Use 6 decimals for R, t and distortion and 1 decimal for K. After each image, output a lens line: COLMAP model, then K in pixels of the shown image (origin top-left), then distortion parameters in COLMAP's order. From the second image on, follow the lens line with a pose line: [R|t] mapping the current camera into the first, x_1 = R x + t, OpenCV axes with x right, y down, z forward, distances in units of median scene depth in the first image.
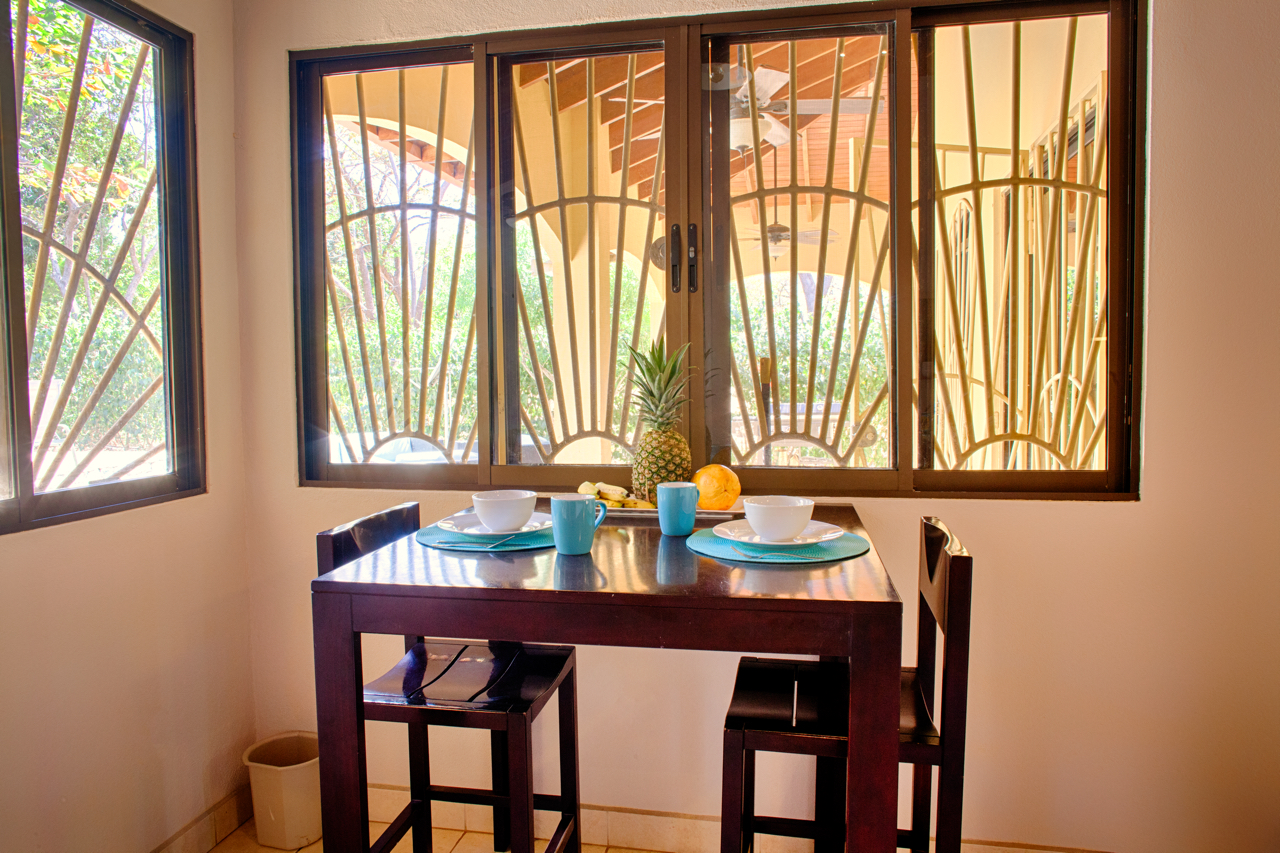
lens RADIAL K [[878.9, 0, 637.7], [0, 878.9, 416.5], [0, 0, 1]] dist [-0.062336, 0.063896]
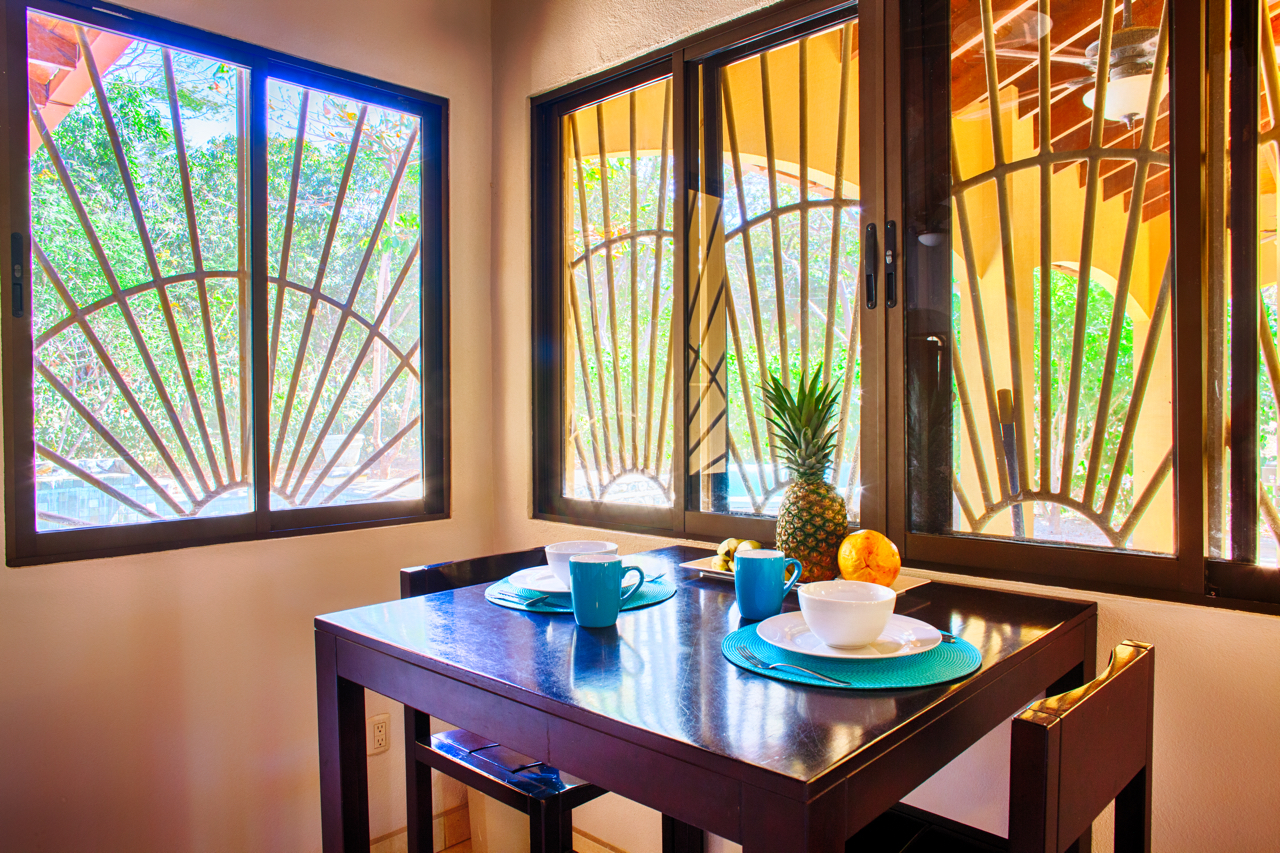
lens RADIAL K [[878.9, 0, 637.7], [0, 878.9, 416.5], [0, 0, 1]] dist [-0.062336, 0.063896]
pose [[0.838388, 0.009120, -0.544997, 0.291275], [-0.027967, 0.999263, -0.026300, -0.016287], [0.544355, 0.037292, 0.838025, 0.216164]]
